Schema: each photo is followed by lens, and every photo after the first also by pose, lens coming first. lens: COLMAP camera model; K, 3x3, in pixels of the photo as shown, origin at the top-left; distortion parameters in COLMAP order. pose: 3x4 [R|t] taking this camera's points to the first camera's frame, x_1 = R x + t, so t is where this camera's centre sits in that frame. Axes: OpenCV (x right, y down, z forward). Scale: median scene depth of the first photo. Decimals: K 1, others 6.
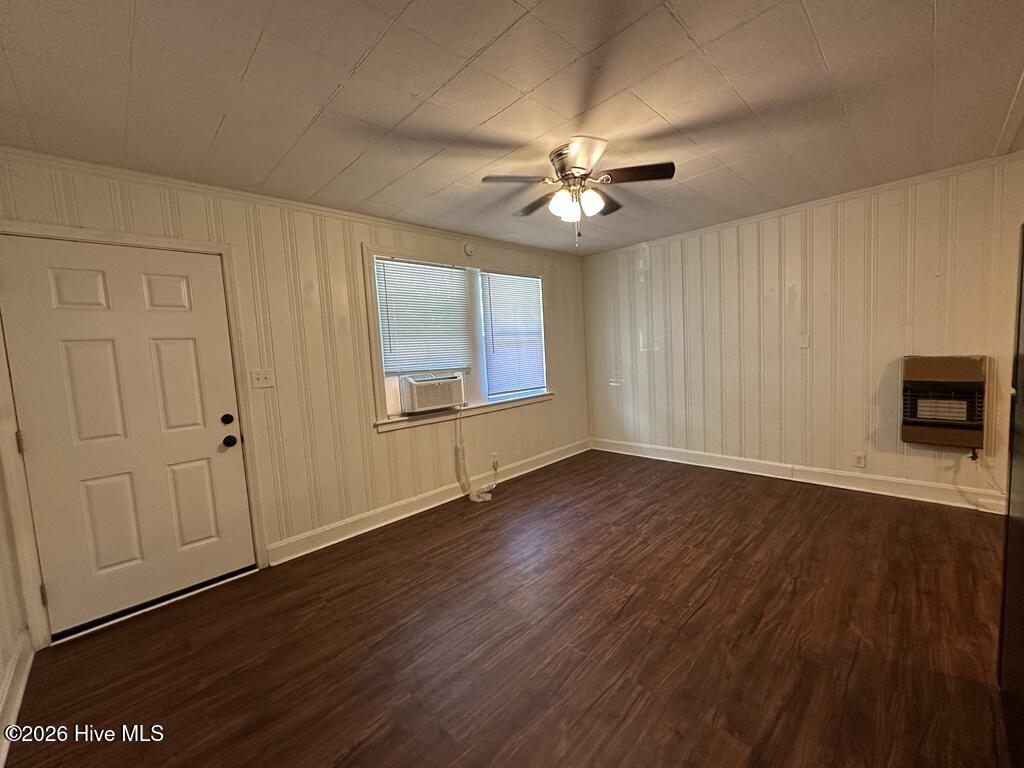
lens RADIAL K [[408.1, 0, 514.3], [0, 408.1, 386.0], [0, 0, 1]] dist [-0.002753, 0.000059]
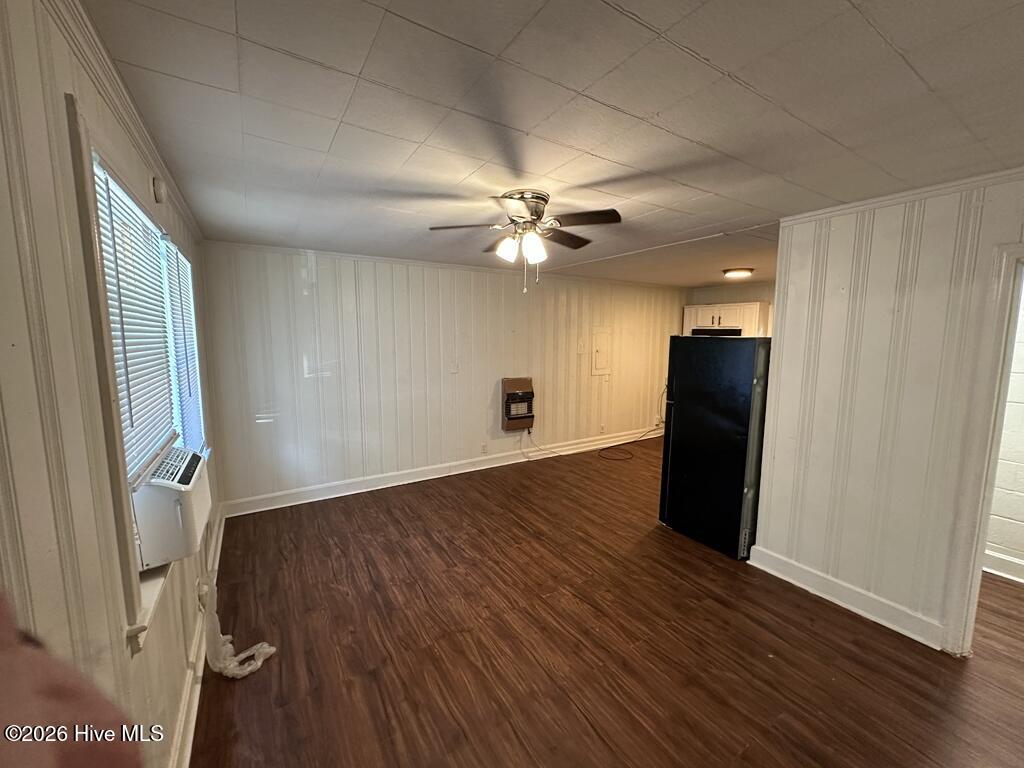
lens RADIAL K [[408.1, 0, 513.7], [0, 408.1, 381.7], [0, 0, 1]] dist [-0.002753, 0.000059]
pose [[0.213754, -0.053676, 0.975412, -0.630020], [0.066393, 0.996979, 0.040313, -0.124395], [-0.974629, 0.056143, 0.216672, 0.612647]]
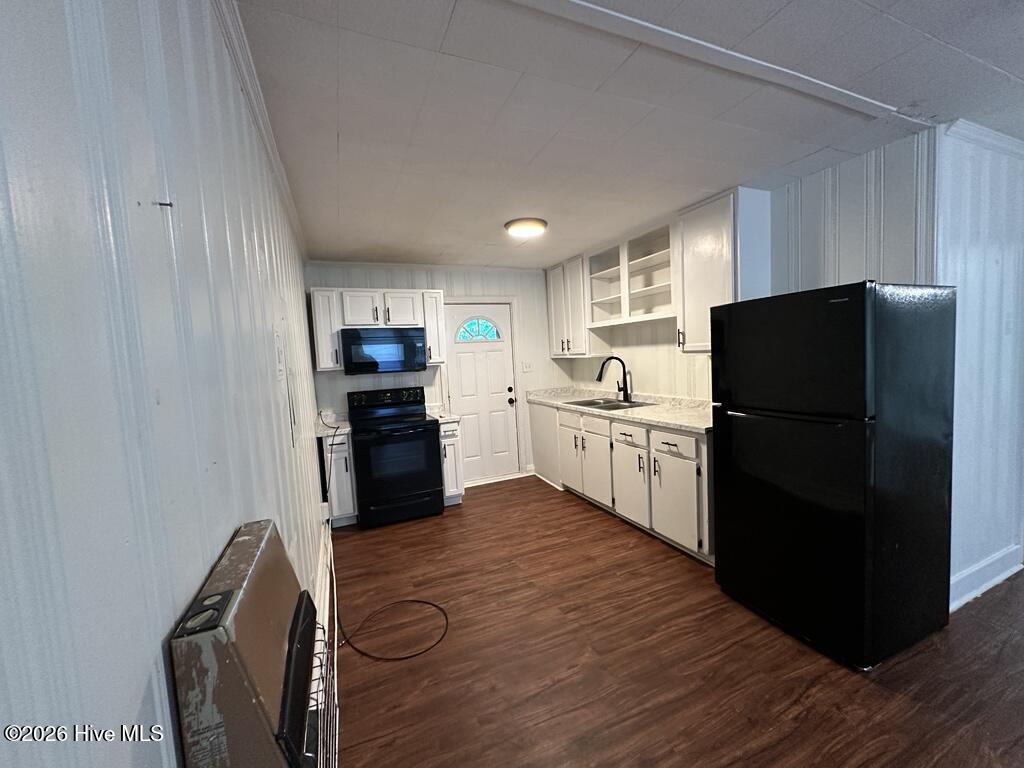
lens RADIAL K [[408.1, 0, 512.4], [0, 408.1, 384.3], [0, 0, 1]] dist [-0.002753, 0.000059]
pose [[-0.924910, 0.075746, 0.372565, 0.797326], [0.133845, 0.982090, 0.132608, -0.183497], [-0.355848, 0.172517, -0.918482, 1.108820]]
